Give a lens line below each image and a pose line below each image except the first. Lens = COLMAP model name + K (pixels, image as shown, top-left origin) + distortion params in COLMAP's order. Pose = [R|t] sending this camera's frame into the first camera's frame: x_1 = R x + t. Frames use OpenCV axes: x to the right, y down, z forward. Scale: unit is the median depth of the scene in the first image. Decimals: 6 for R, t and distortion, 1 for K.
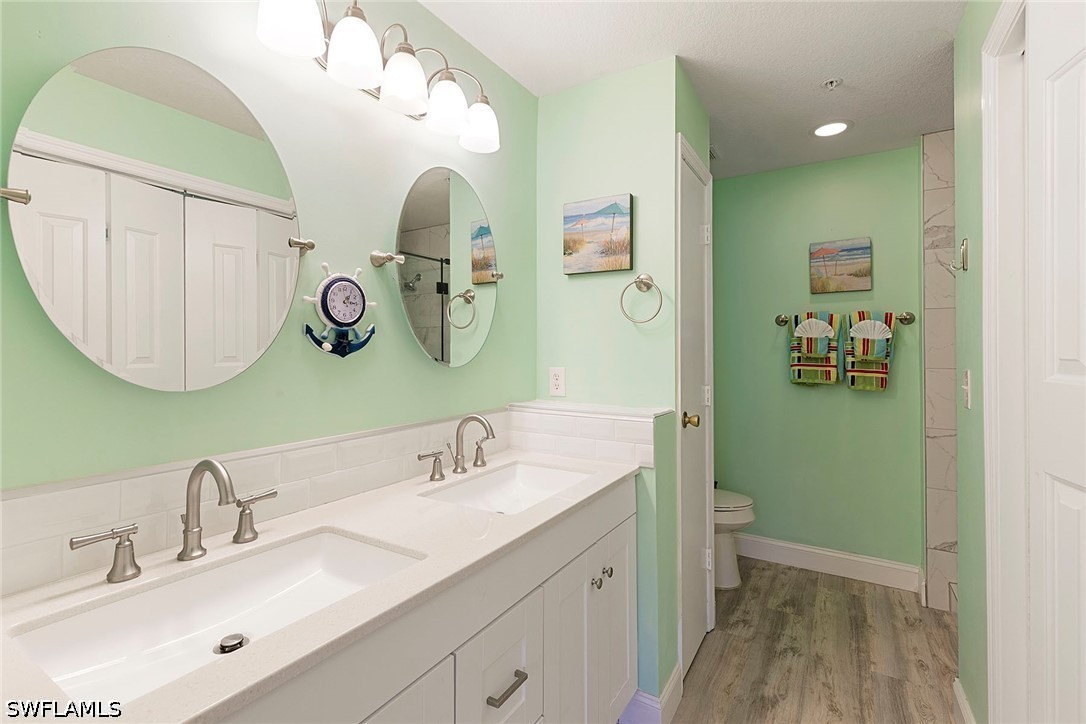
lens RADIAL K [[488.7, 0, 546.4], [0, 488.7, 356.7], [0, 0, 1]] dist [-0.000090, 0.000185]
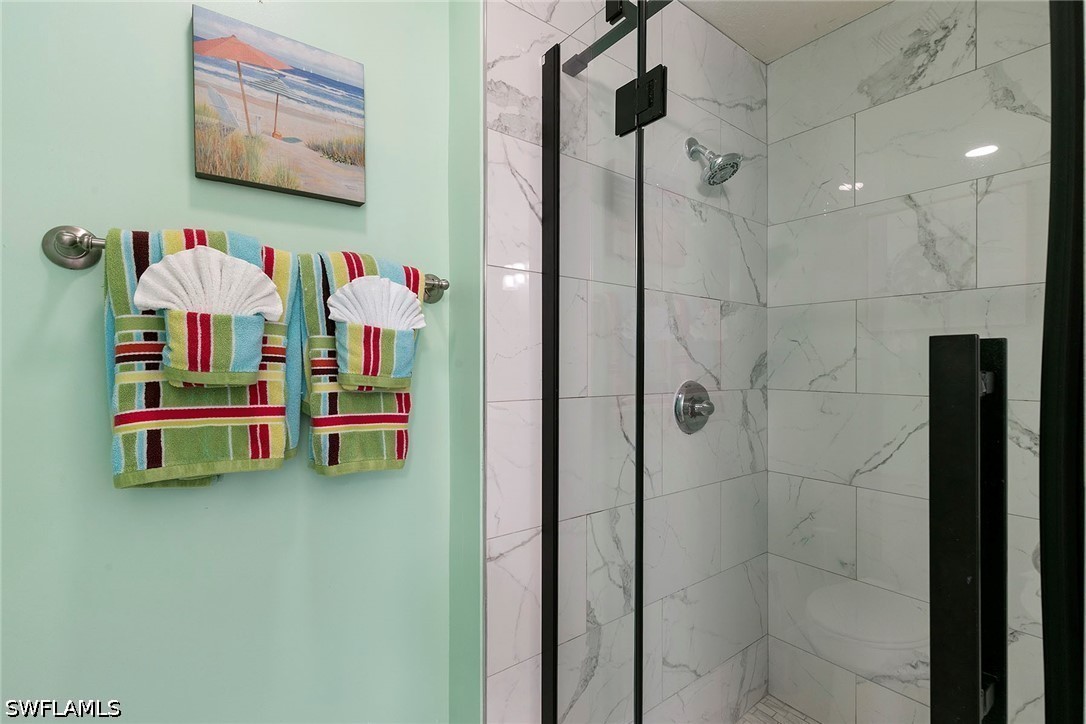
lens RADIAL K [[488.7, 0, 546.4], [0, 488.7, 356.7], [0, 0, 1]] dist [-0.000090, 0.000185]
pose [[0.360104, 0.009186, 0.932867, 0.354243], [0.010661, 0.999846, -0.013961, -0.009426], [-0.932851, 0.014973, 0.359951, 0.721434]]
